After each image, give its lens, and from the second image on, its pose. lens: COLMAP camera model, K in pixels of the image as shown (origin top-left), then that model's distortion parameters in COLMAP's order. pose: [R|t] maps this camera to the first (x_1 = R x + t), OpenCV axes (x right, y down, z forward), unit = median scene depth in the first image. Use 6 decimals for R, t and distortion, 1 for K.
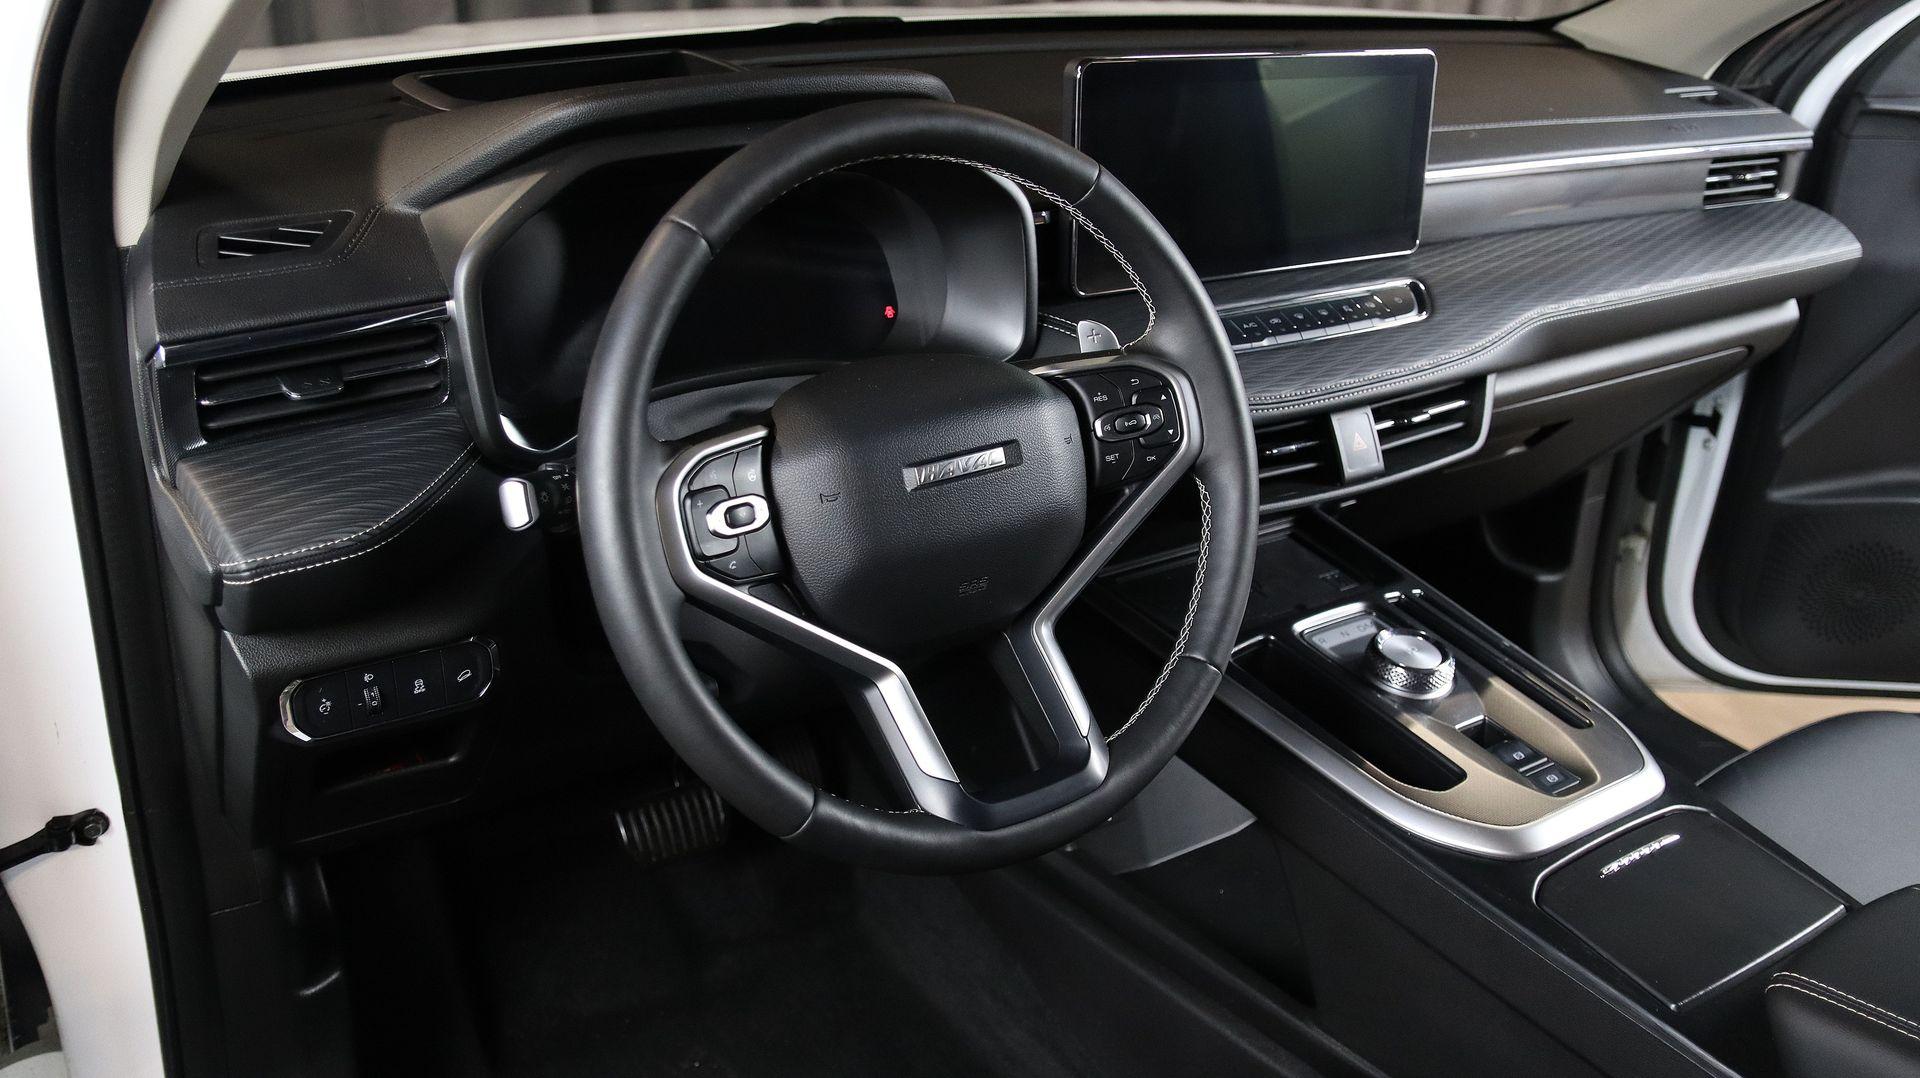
lens RADIAL K [[1716.6, 0, 957.7], [0, 1716.6, 527.4], [0, 0, 1]] dist [-0.102891, -0.003982]
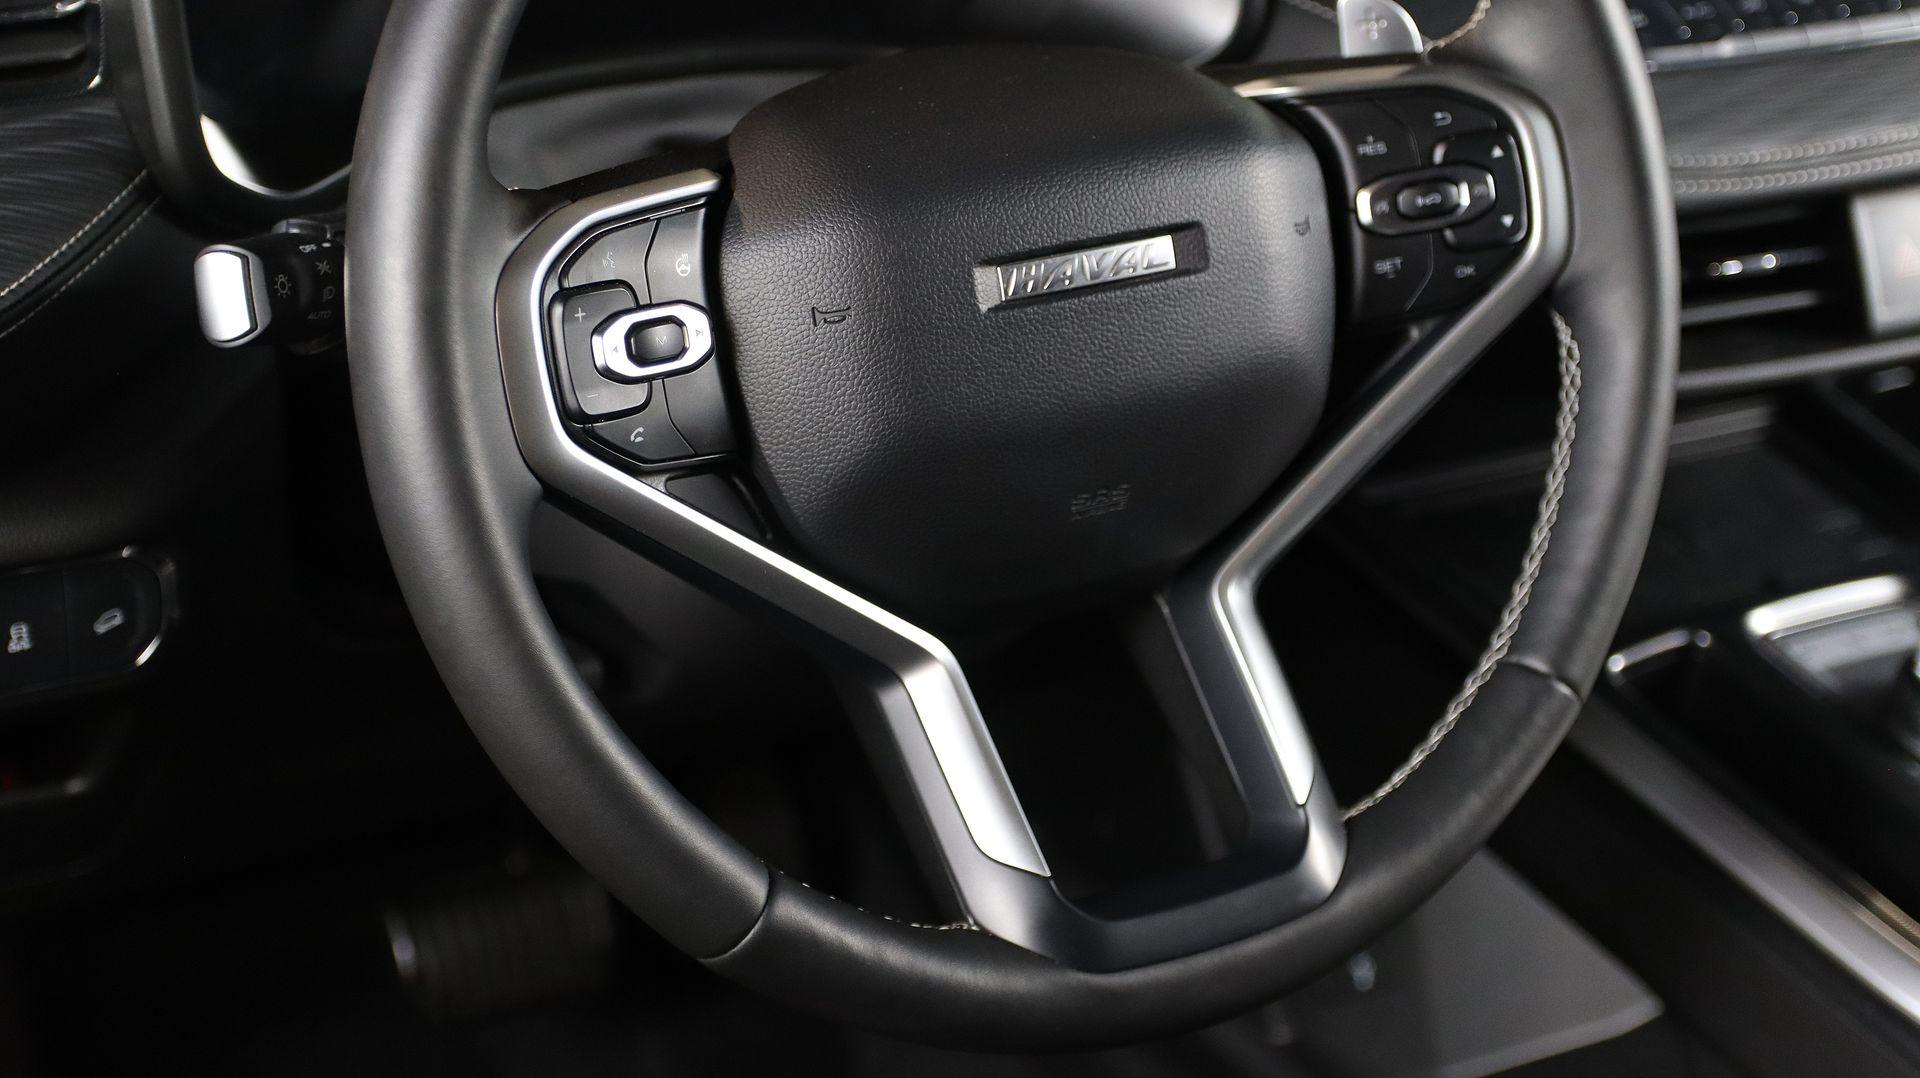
lens RADIAL K [[3662.4, 0, 963.5], [0, 3662.4, 540.2], [0, 0, 1]] dist [0.120462, 0.000000]
pose [[0.997038, 0.055667, -0.053061, 0.026751], [-0.053383, 0.997624, 0.043540, -0.000070], [0.055359, -0.040579, 0.997642, -0.102803]]
